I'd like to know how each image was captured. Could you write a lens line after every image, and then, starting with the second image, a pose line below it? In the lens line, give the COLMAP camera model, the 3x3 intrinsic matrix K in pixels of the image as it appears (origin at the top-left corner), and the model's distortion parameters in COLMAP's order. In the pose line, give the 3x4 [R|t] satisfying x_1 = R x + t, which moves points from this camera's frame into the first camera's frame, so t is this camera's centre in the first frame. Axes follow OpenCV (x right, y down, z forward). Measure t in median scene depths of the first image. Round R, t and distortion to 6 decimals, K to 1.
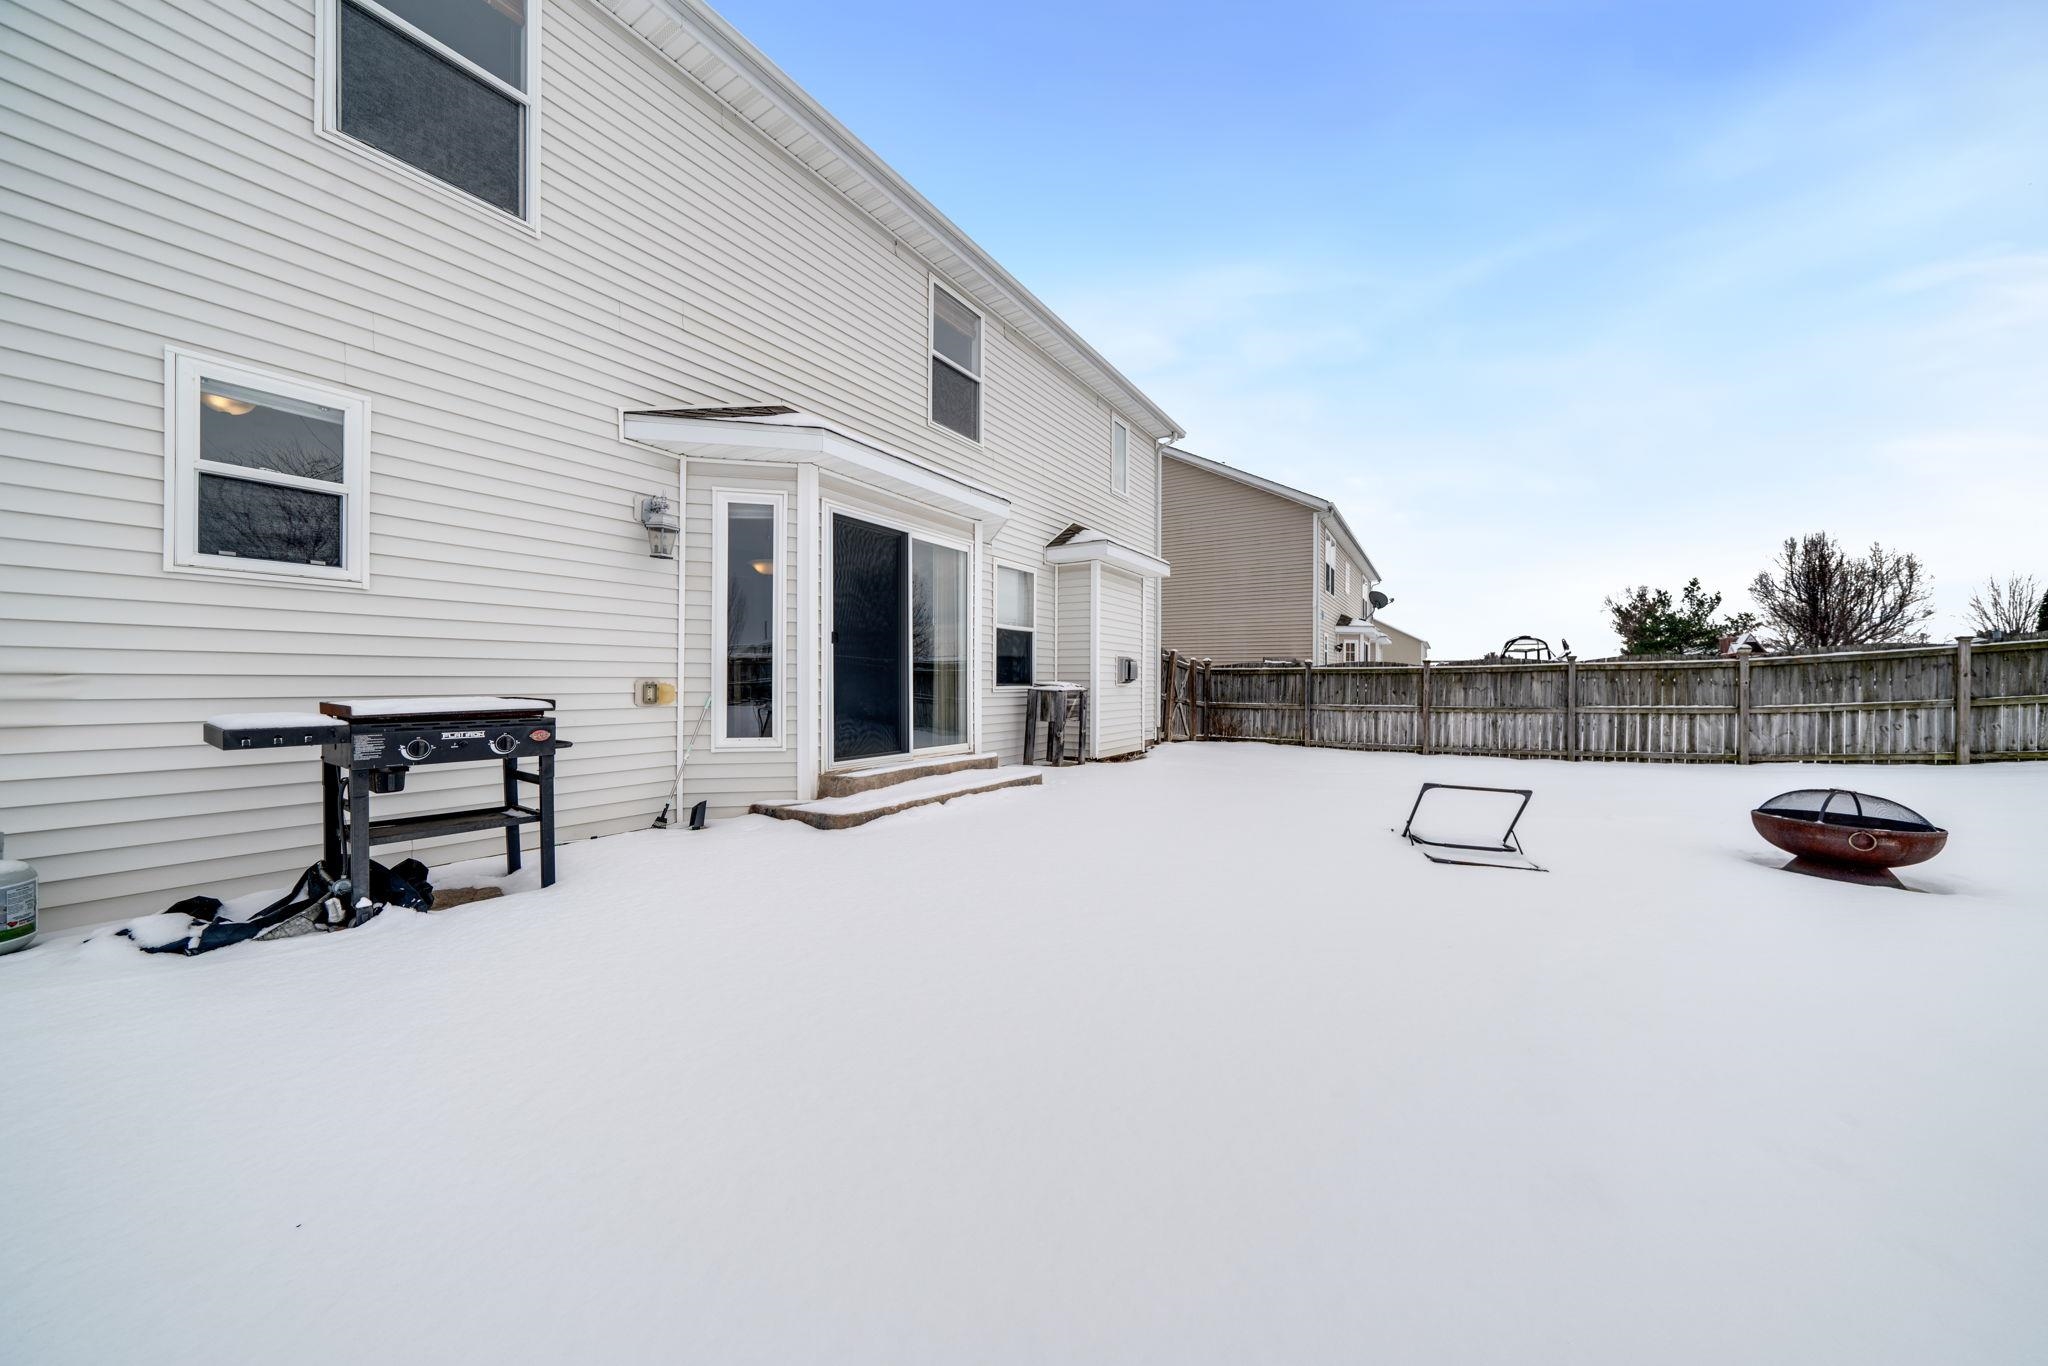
lens RADIAL K [[686.7, 0, 1022.3], [0, 686.7, 686.0], [0, 0, 1]] dist [-0.005029, -0.000019]
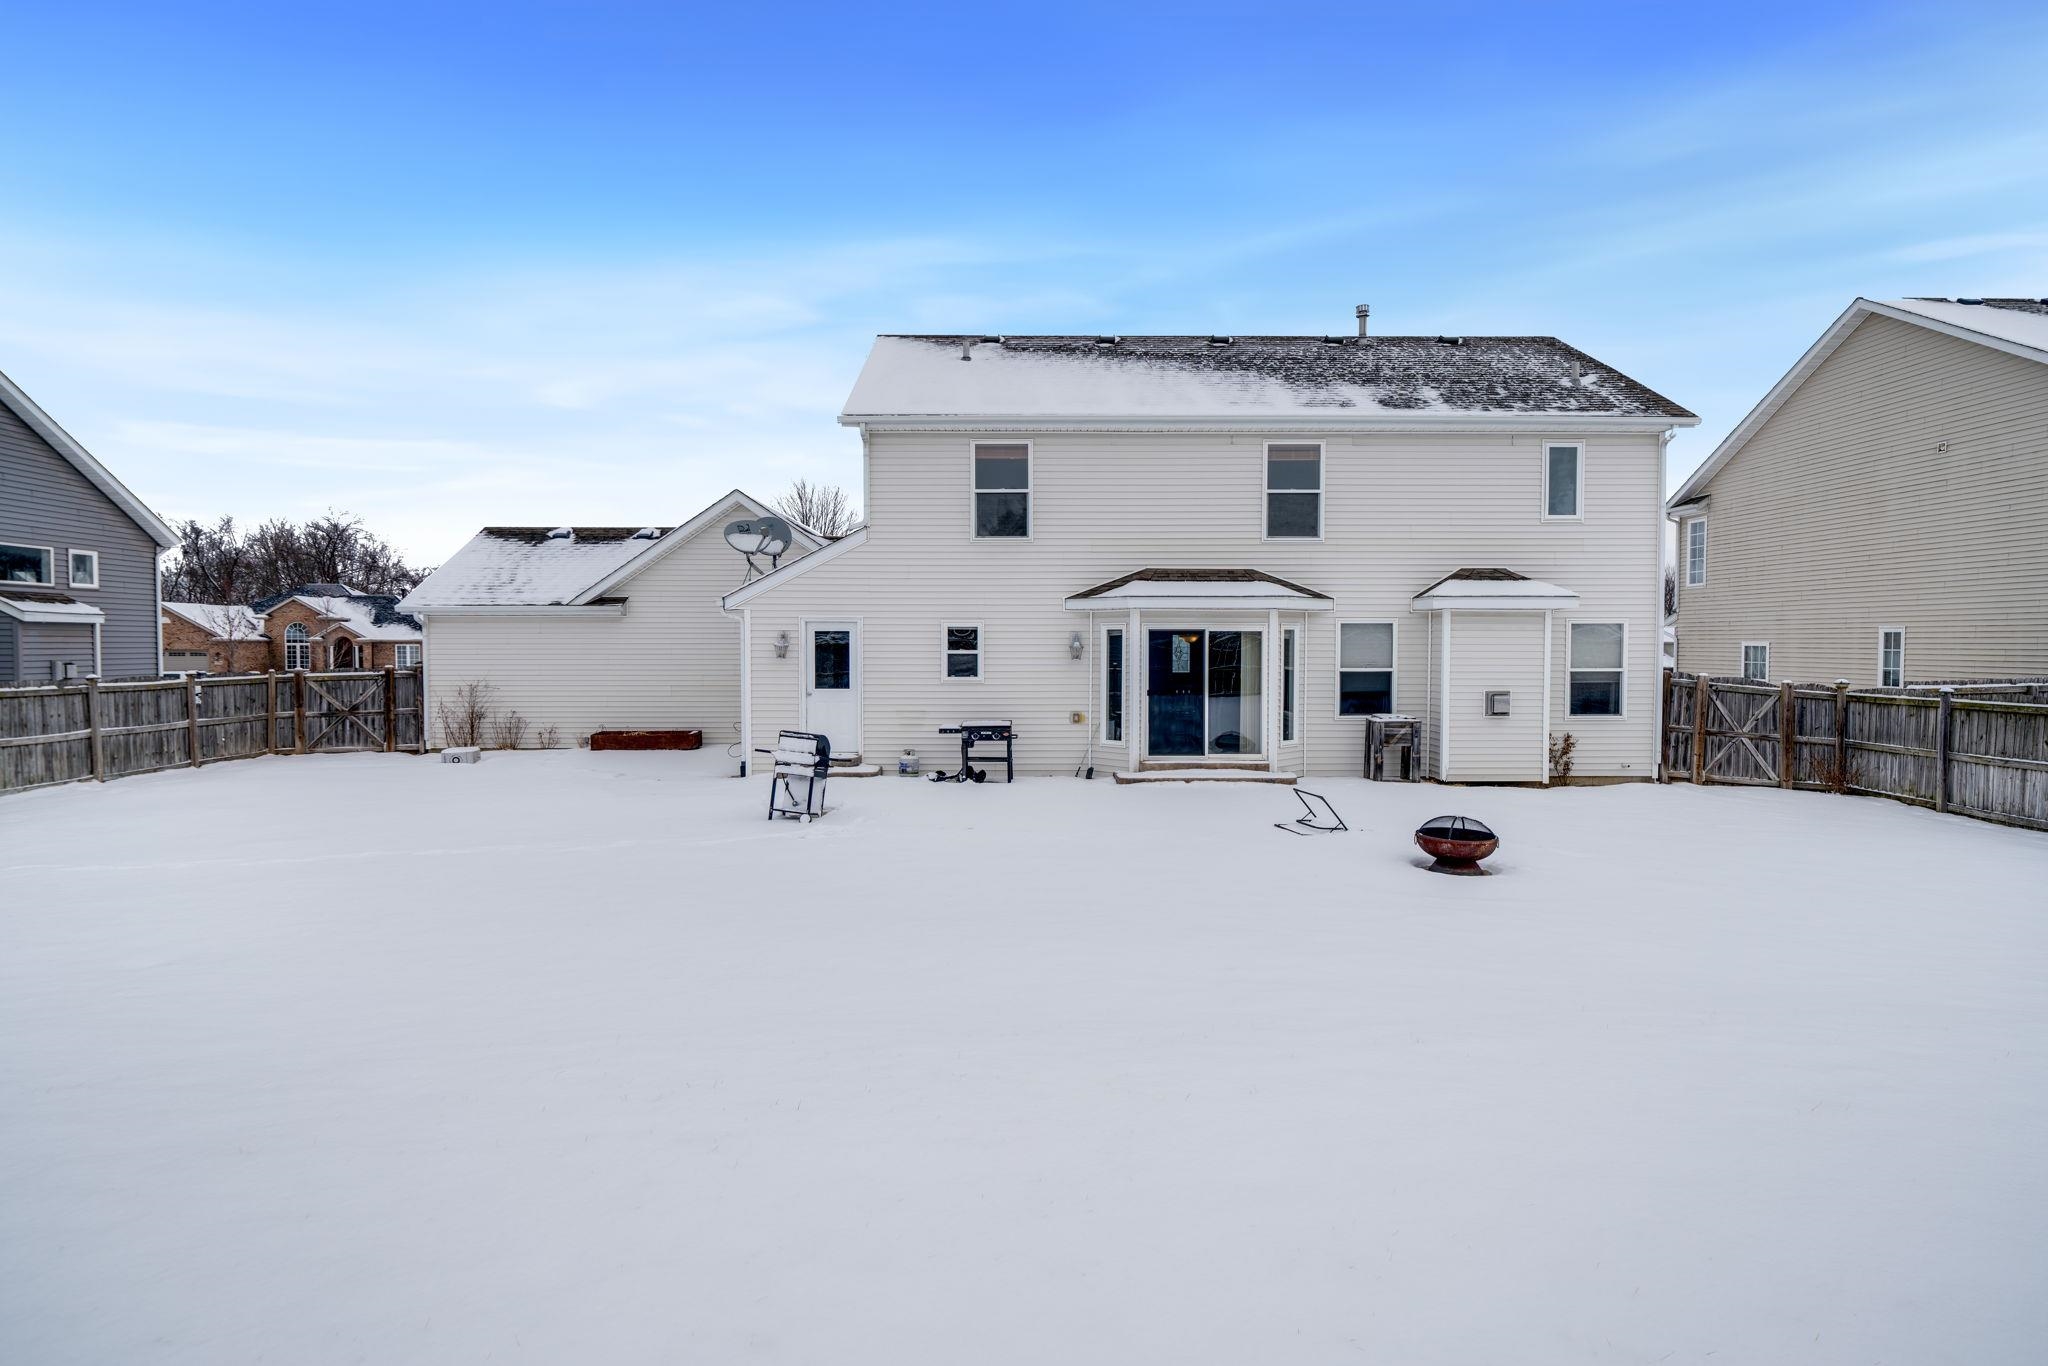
lens RADIAL K [[1164.6, 0, 1024.8], [0, 1164.6, 677.0], [0, 0, 1]] dist [0.000091, -0.000687]
pose [[0.549212, 0.021118, -0.835416, 1.447735], [-0.003616, 0.999731, 0.022894, -0.118951], [0.835675, -0.009553, 0.549141, -0.708044]]
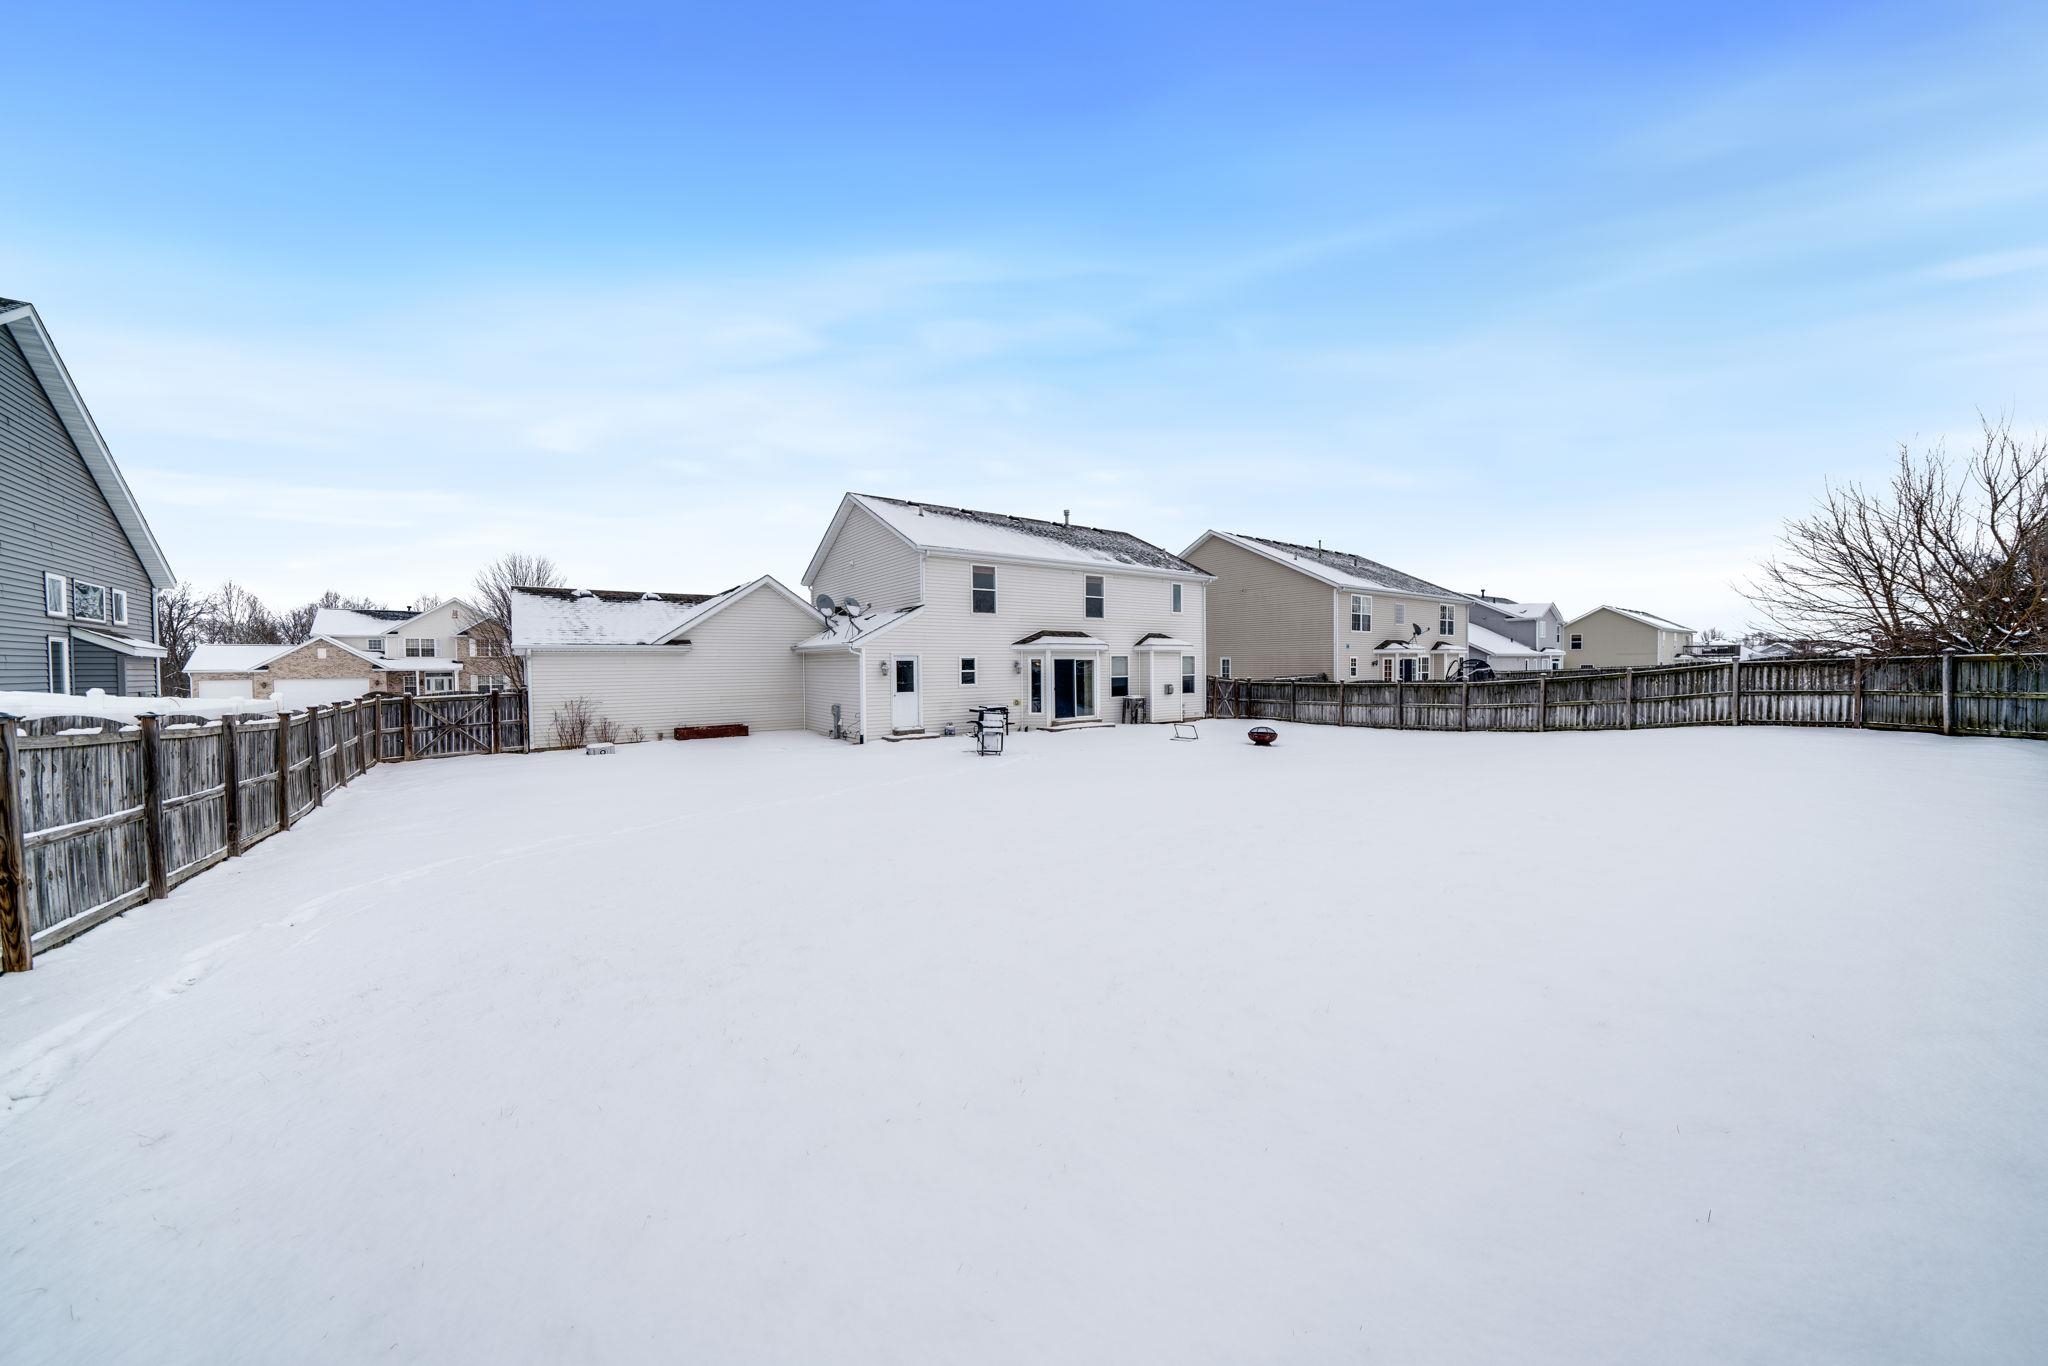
lens RADIAL K [[686.7, 0, 1029.0], [0, 686.7, 687.0], [0, 0, 1]] dist [-0.005029, -0.000019]
pose [[0.932995, -0.001822, -0.359885, 0.679066], [0.011397, 0.999635, 0.024486, -0.116309], [0.359709, -0.026947, 0.932675, -1.852389]]
